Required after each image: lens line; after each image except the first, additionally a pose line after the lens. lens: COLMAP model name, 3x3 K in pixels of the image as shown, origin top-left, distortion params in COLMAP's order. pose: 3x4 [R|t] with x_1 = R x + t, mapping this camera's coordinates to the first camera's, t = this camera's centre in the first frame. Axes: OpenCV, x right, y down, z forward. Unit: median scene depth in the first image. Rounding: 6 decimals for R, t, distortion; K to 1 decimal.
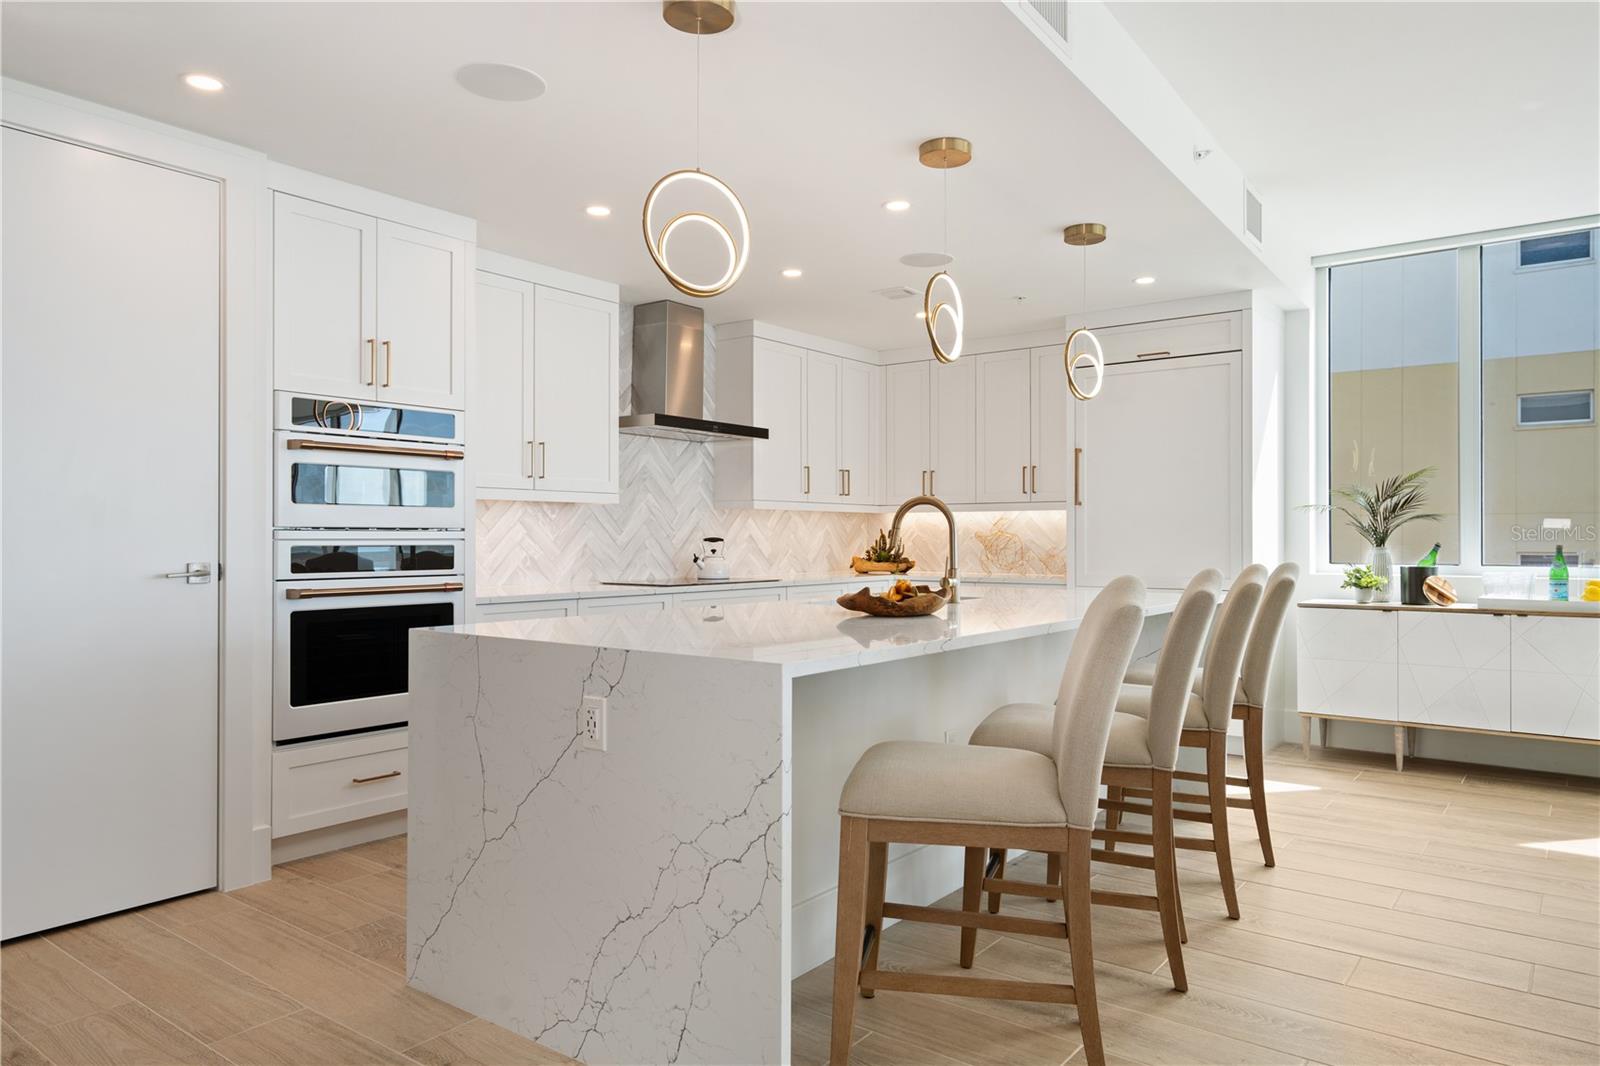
lens RADIAL K [[1041.0, 0, 800.6], [0, 1041.0, 539.7], [0, 0, 1]] dist [0.002398, 0.000164]
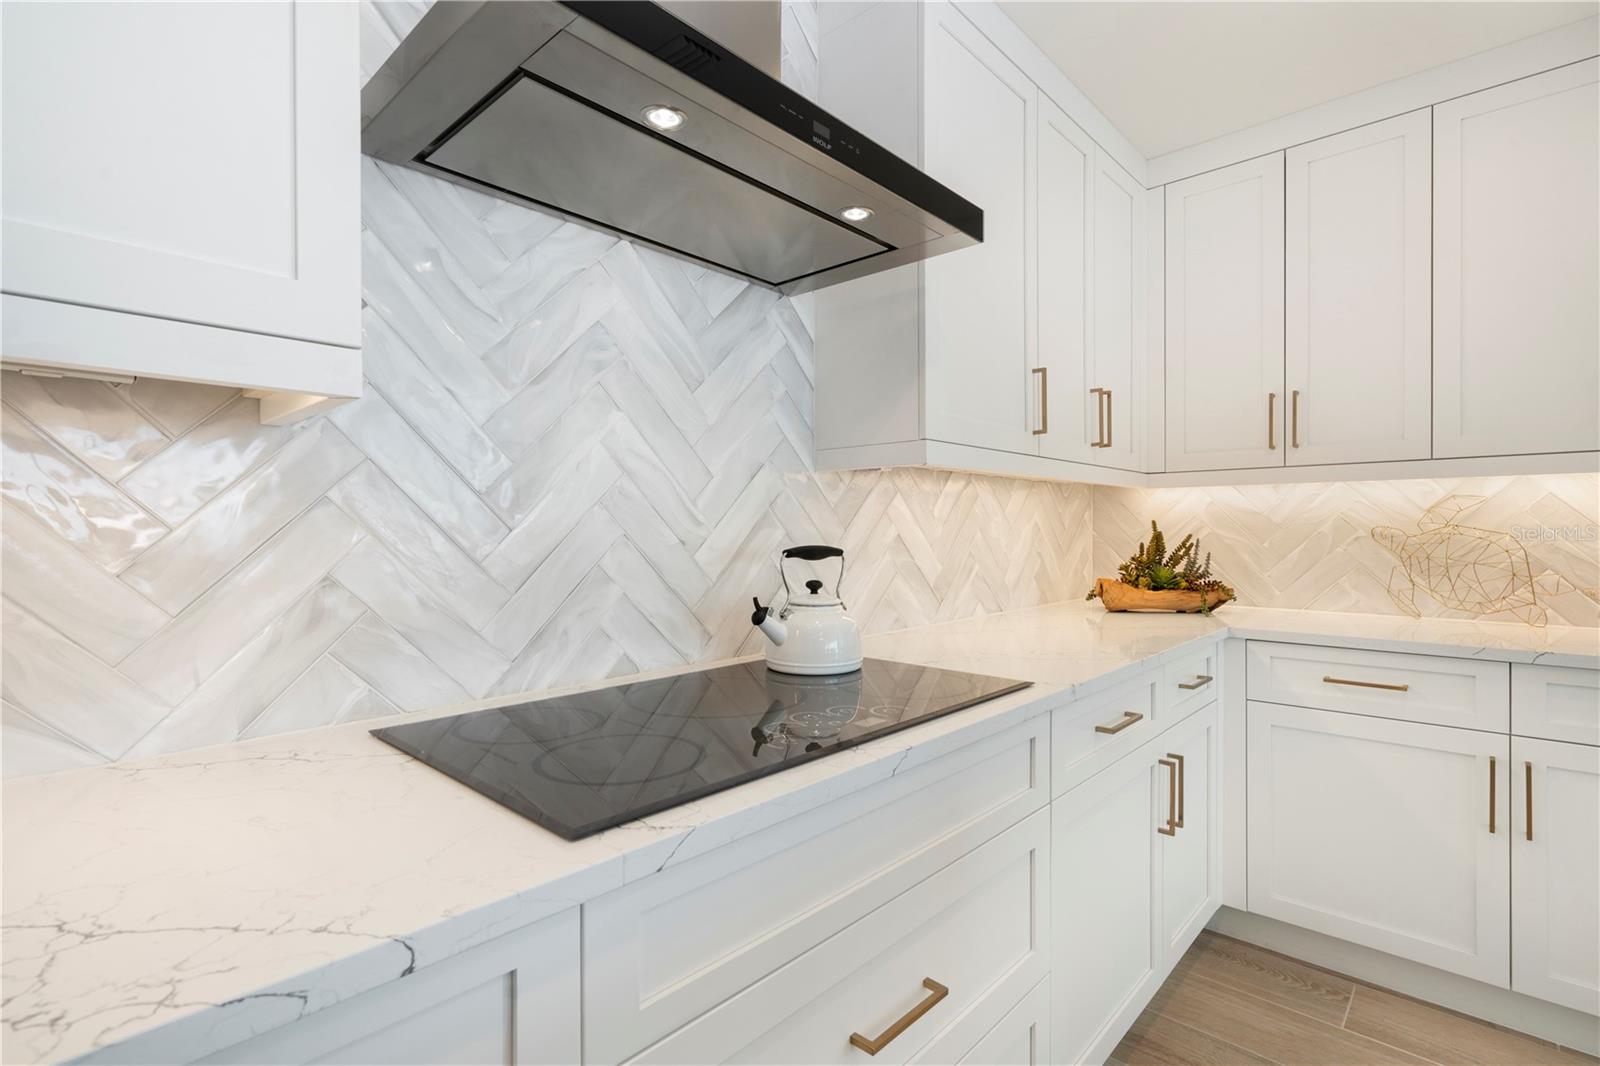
lens RADIAL K [[767.1, 0, 800.9], [0, 767.1, 527.2], [0, 0, 1]] dist [0.002744, 0.001318]
pose [[0.995882, -0.001204, -0.090653, -0.074385], [0.000823, 0.999991, -0.004235, -0.008030], [0.090657, 0.004143, 0.995874, 0.856316]]
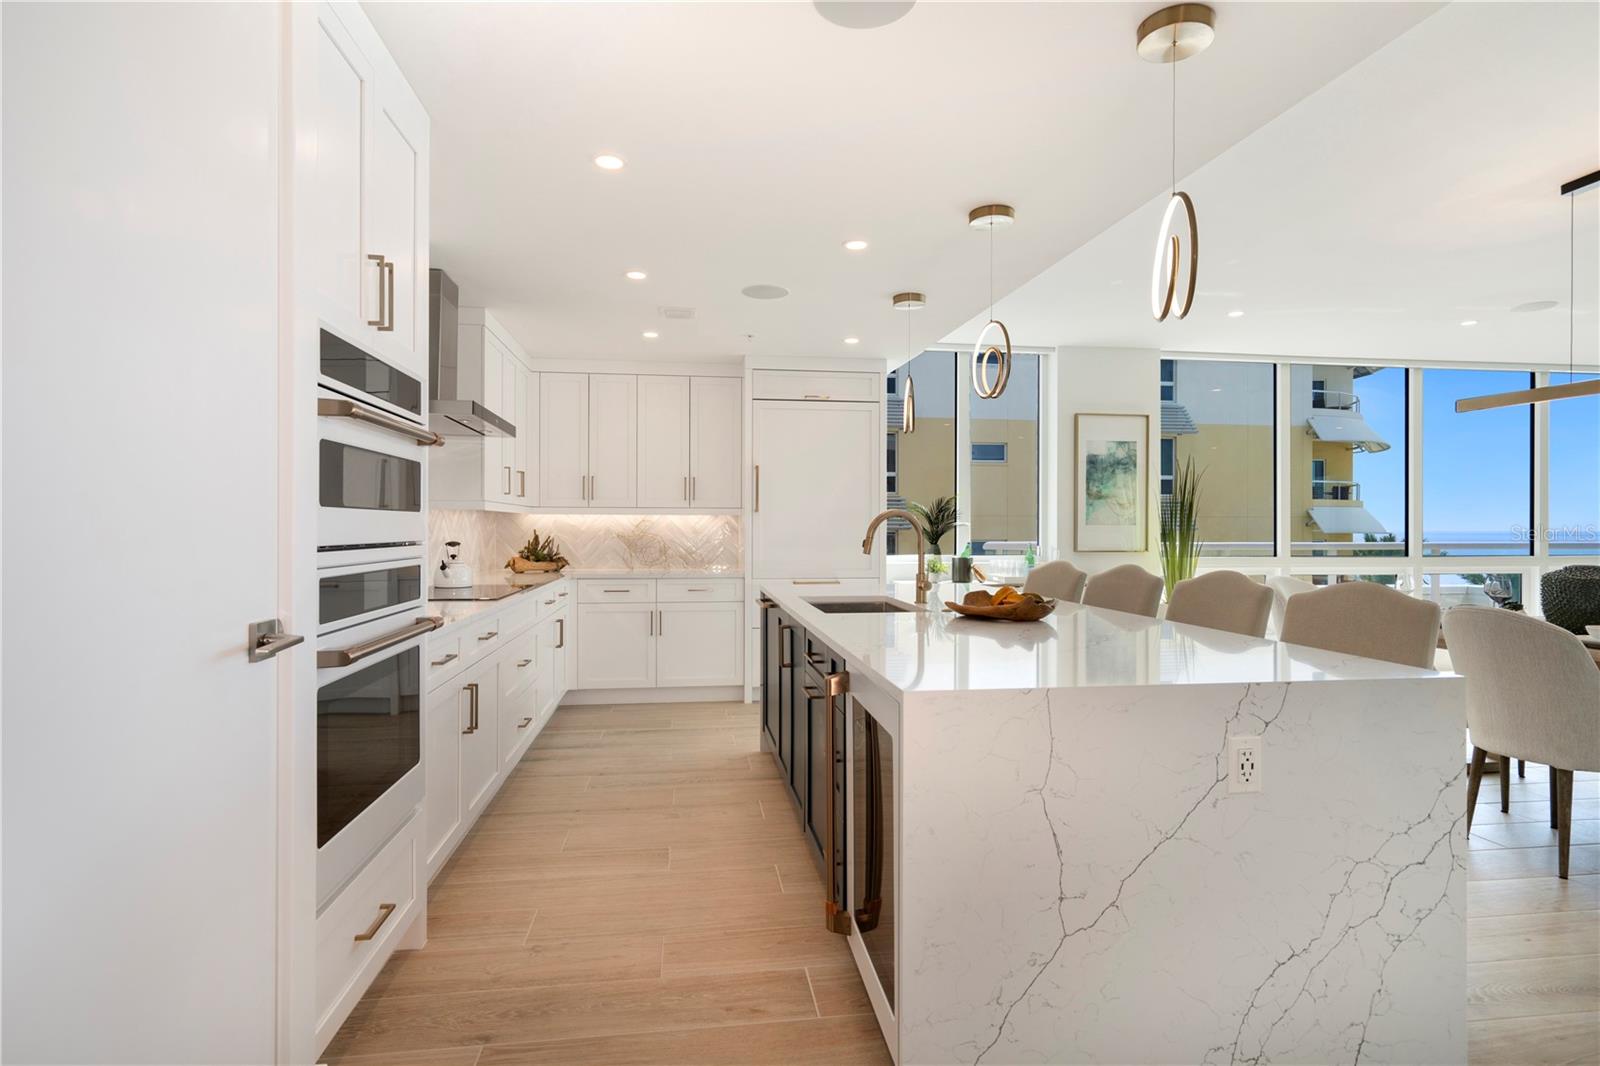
lens RADIAL K [[810.5, 0, 802.2], [0, 810.5, 534.1], [0, 0, 1]] dist [-0.004337, 0.007423]
pose [[0.705022, -0.003683, 0.709176, -0.421725], [-0.000764, 0.999982, 0.005953, -0.015024], [-0.709185, -0.004739, 0.705007, 0.325954]]
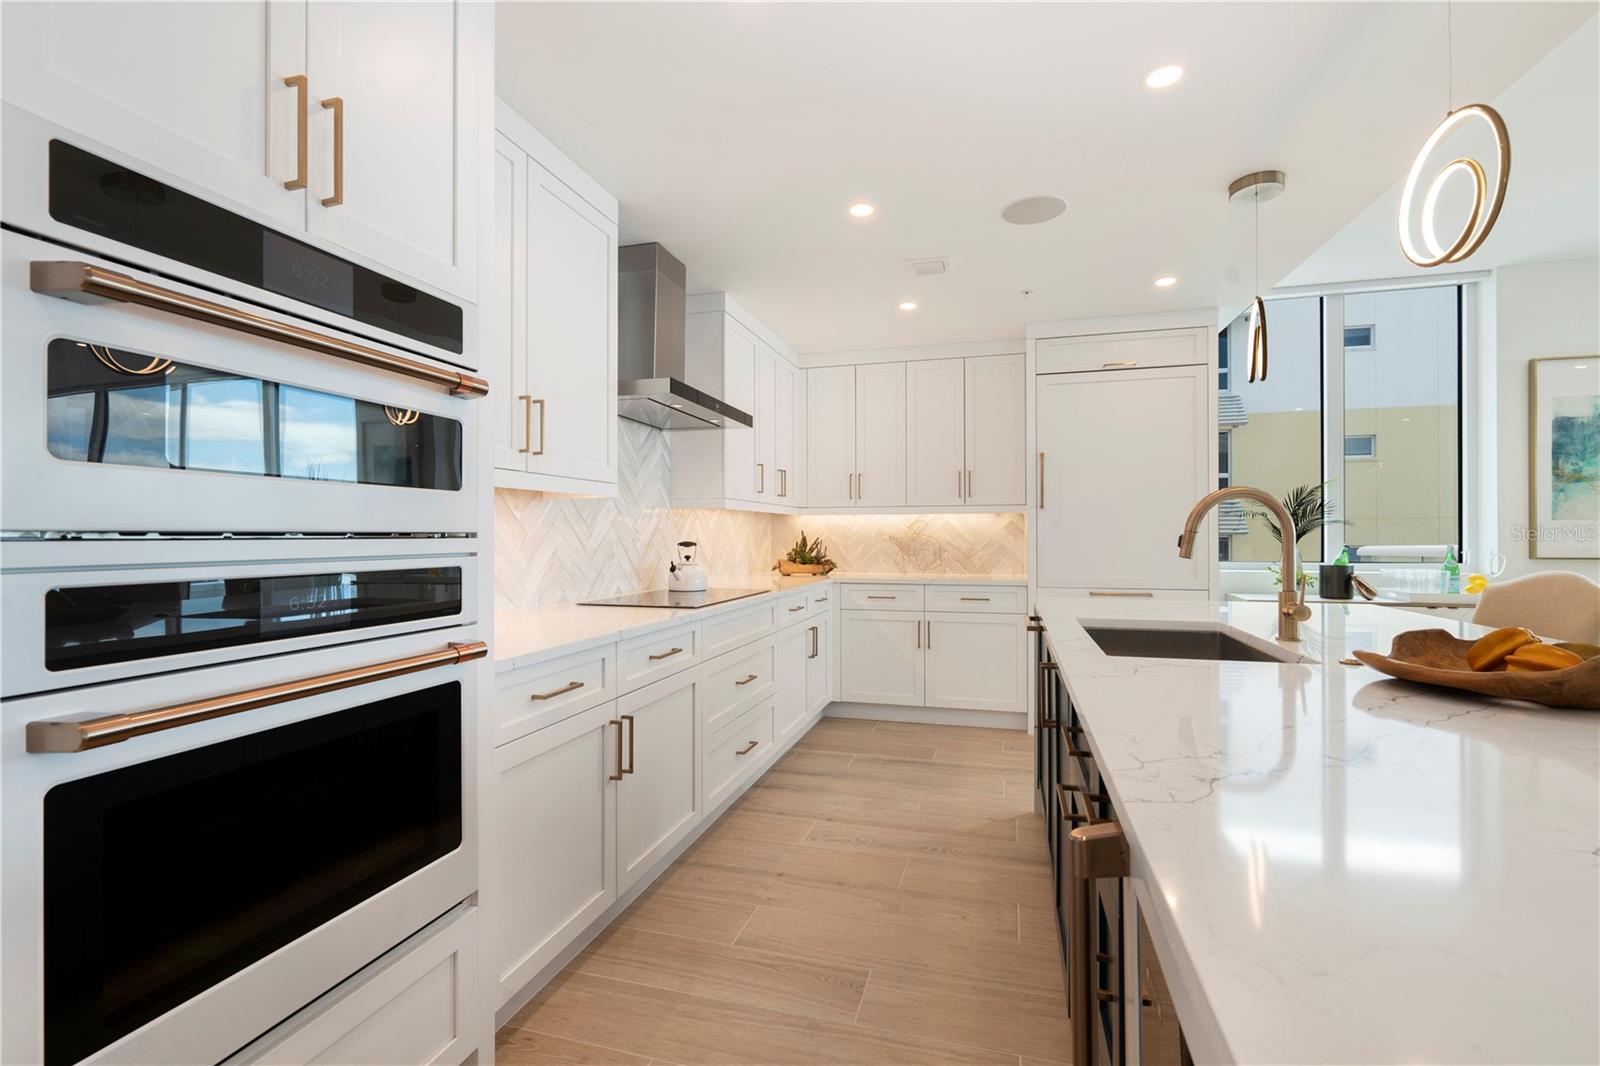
lens RADIAL K [[721.3, 0, 804.8], [0, 721.3, 535.3], [0, 0, 1]] dist [-0.003402, 0.001822]
pose [[0.931893, -0.001594, 0.362731, -0.236834], [0.002581, 0.999994, -0.002235, -0.006429], [-0.362725, 0.003019, 0.931891, 0.476703]]
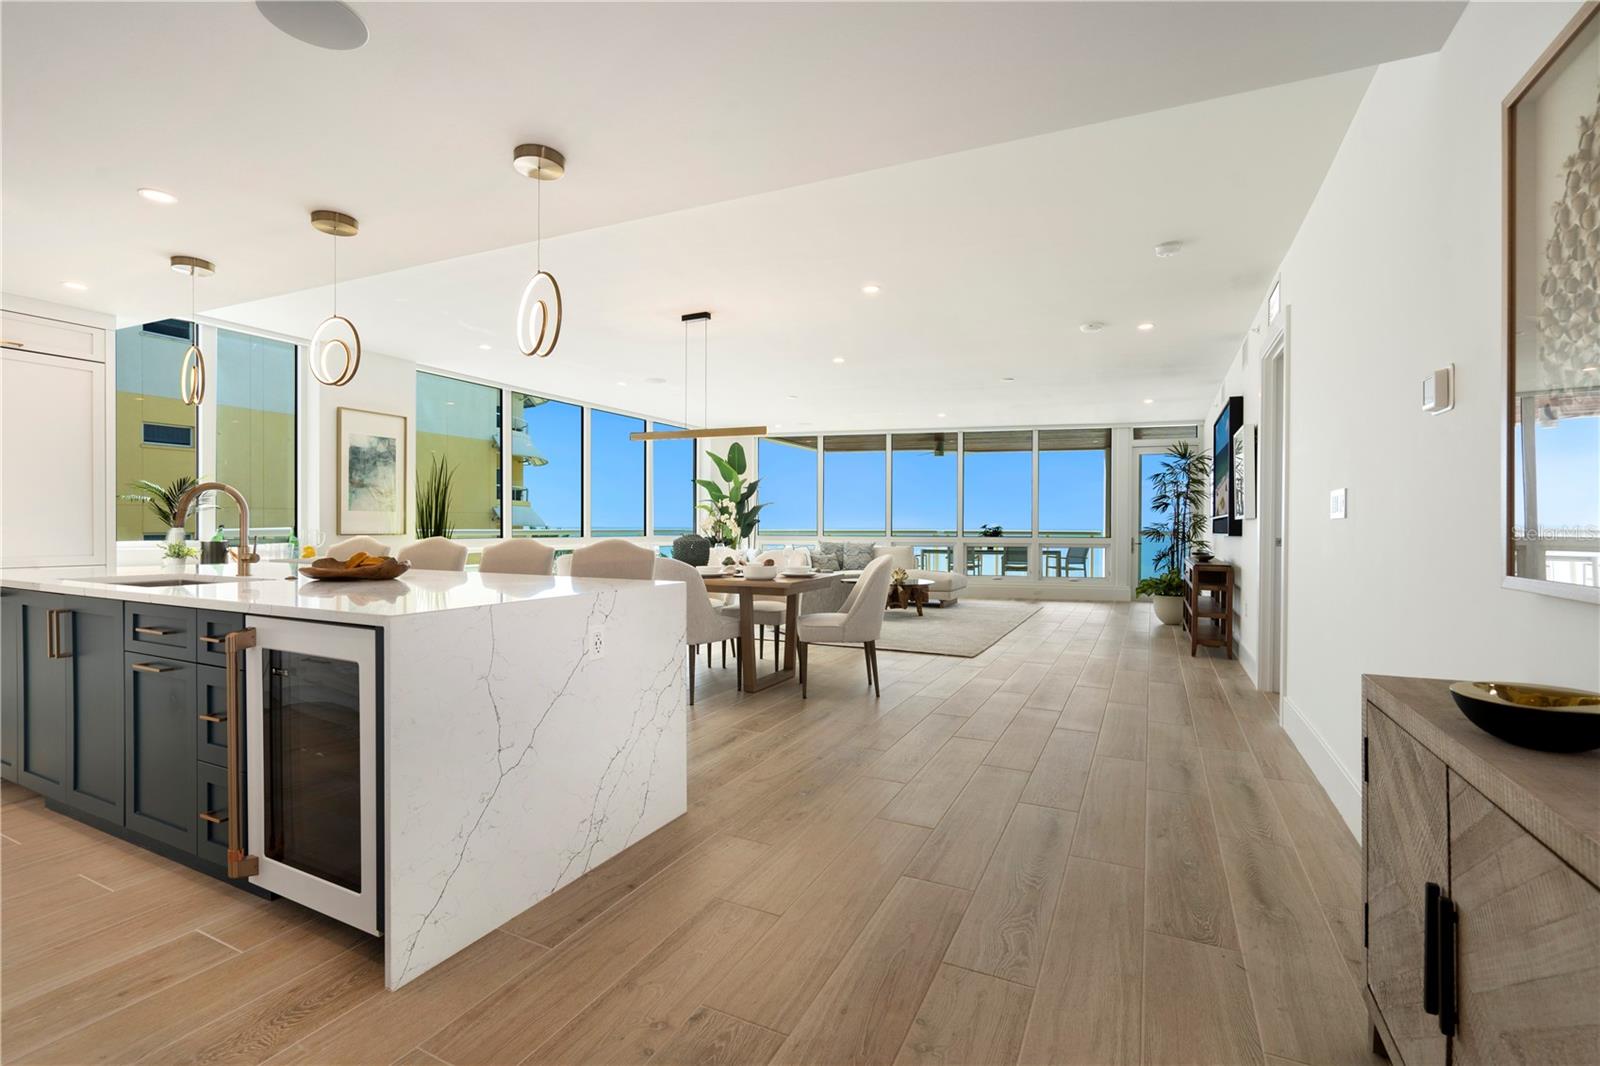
lens RADIAL K [[721.3, 0, 787.9], [0, 721.3, 532.5], [0, 0, 1]] dist [-0.003402, 0.001822]
pose [[-0.174275, -0.008026, 0.984664, -0.544923], [-0.003739, 0.999965, 0.007489, 0.002642], [-0.984690, -0.002376, -0.174299, 0.384800]]
